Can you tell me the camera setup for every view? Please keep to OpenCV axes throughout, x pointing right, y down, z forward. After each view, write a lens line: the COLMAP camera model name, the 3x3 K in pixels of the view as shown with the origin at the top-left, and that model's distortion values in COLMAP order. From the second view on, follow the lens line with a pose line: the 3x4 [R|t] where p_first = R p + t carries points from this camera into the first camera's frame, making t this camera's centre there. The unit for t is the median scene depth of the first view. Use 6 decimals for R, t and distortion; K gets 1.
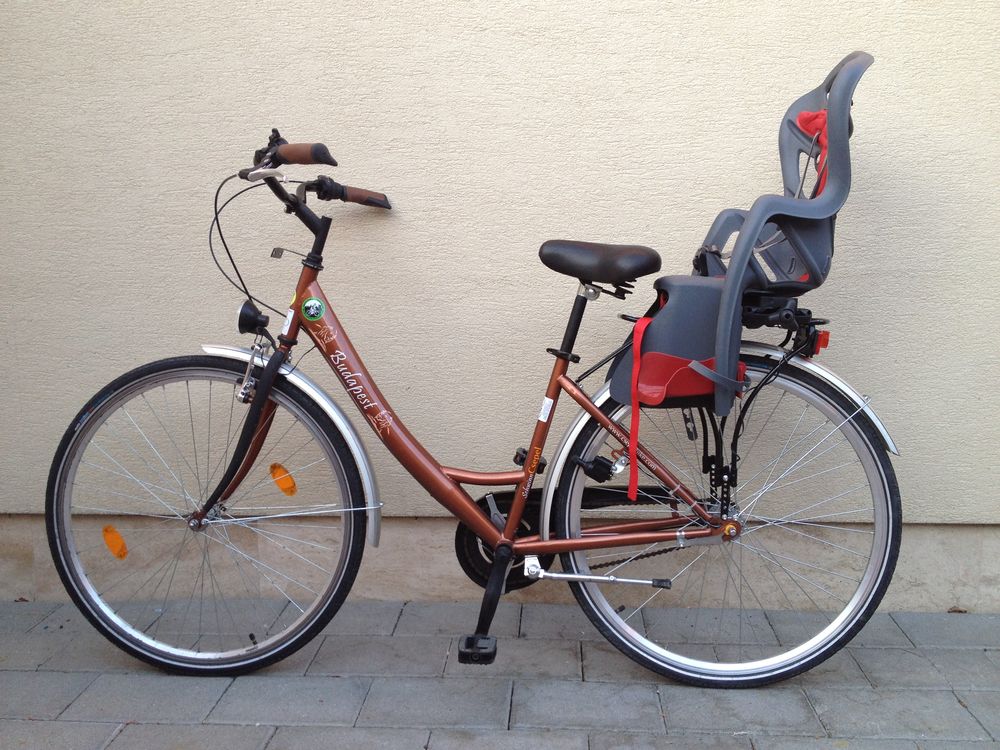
lens RADIAL K [[928.6, 0, 484.3], [0, 928.6, 378.0], [0, 0, 1]] dist [-0.004895, 0.000000]
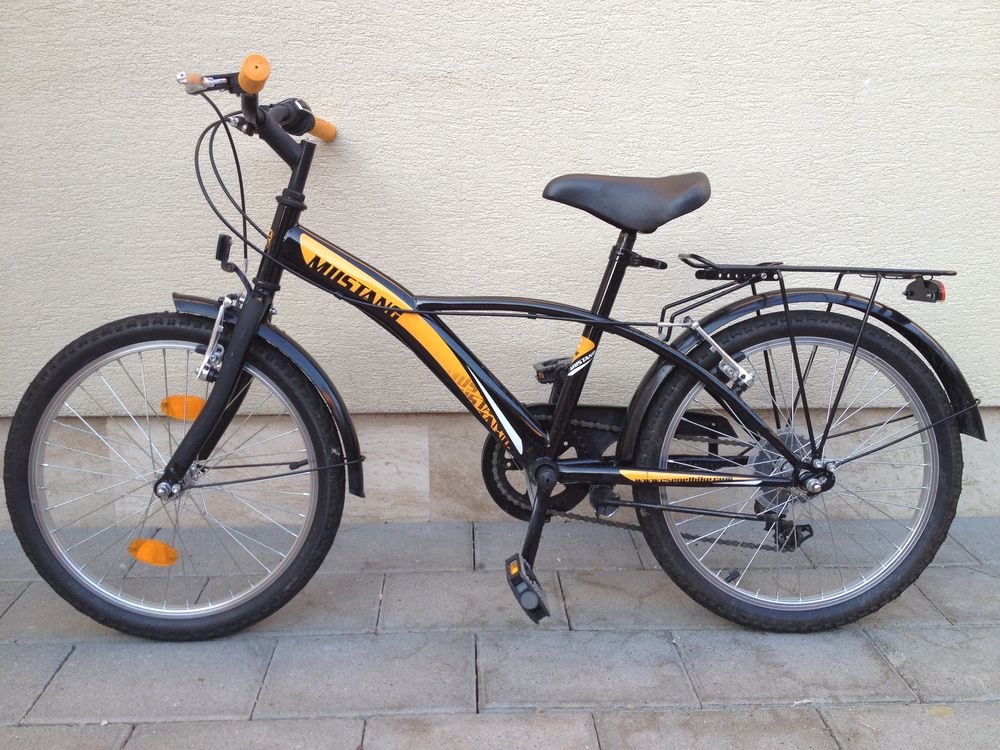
lens RADIAL K [[928.6, 0, 483.8], [0, 928.6, 387.2], [0, 0, 1]] dist [-0.004895, 0.000000]
pose [[0.994440, -0.018511, 0.103667, -0.032880], [0.005765, 0.992522, 0.121926, 0.047573], [-0.105149, -0.120650, 0.987111, 0.307875]]
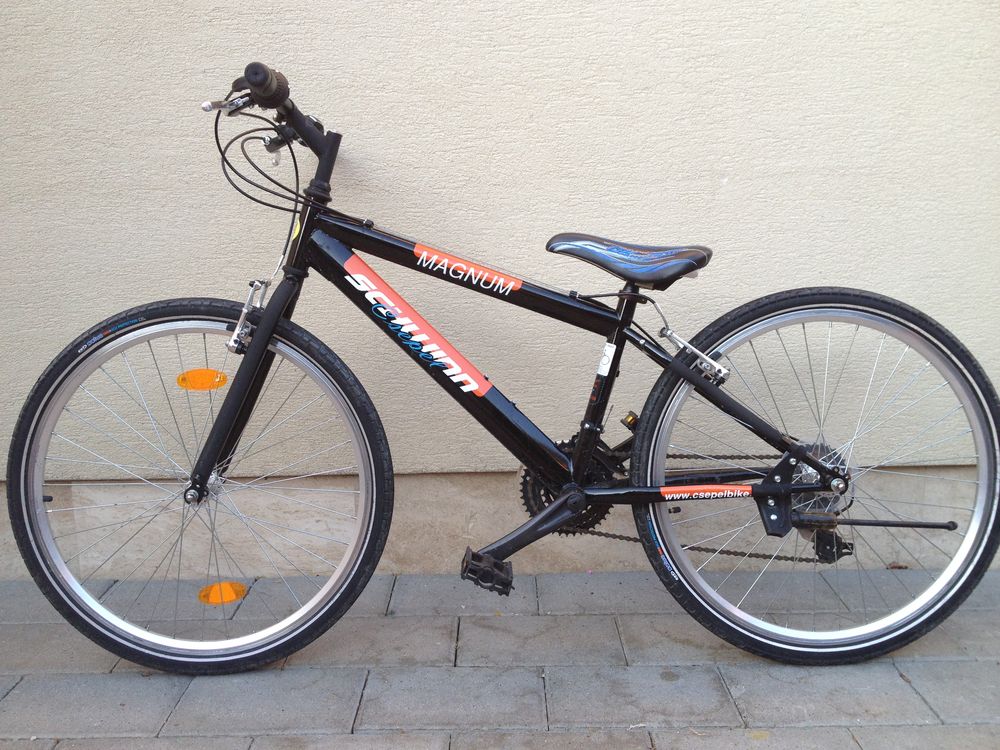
lens RADIAL K [[928.6, 0, 486.8], [0, 928.6, 385.9], [0, 0, 1]] dist [-0.004895, 0.000000]
pose [[0.997703, -0.020994, 0.064411, 0.086395], [0.018258, 0.998917, 0.042785, 0.043723], [-0.065239, -0.041510, 0.997006, 0.188266]]
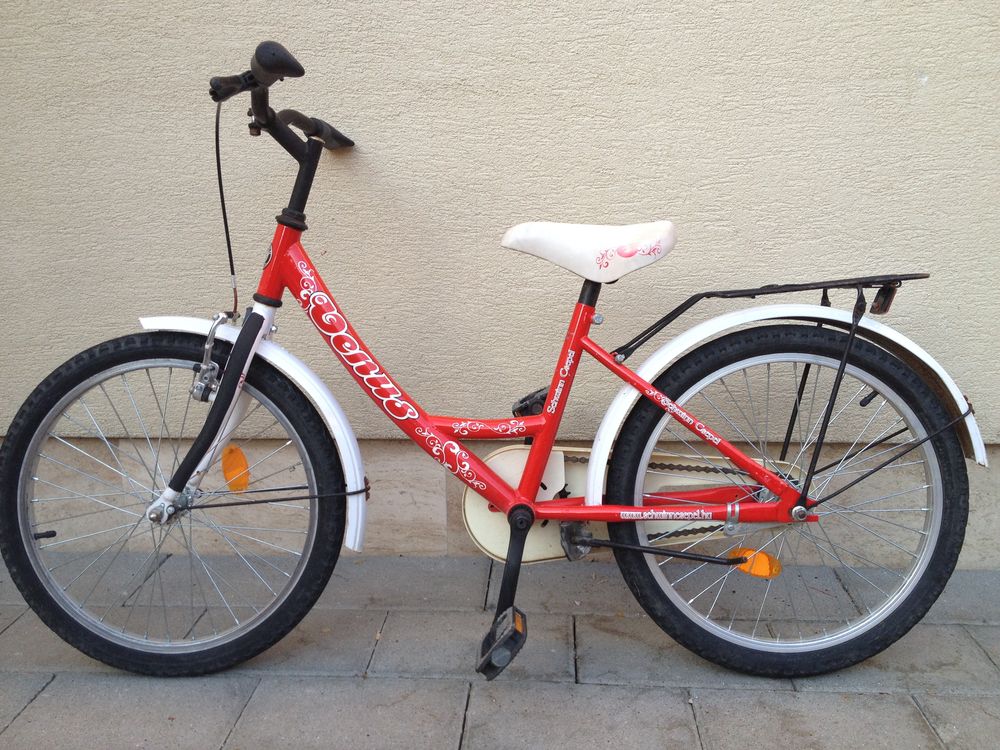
lens RADIAL K [[928.6, 0, 483.7], [0, 928.6, 385.6], [0, 0, 1]] dist [-0.004895, 0.000000]
pose [[0.999996, -0.002674, -0.000582, 0.041022], [0.002715, 0.996170, 0.087400, 0.057869], [0.000346, -0.087401, 0.996173, 0.357342]]
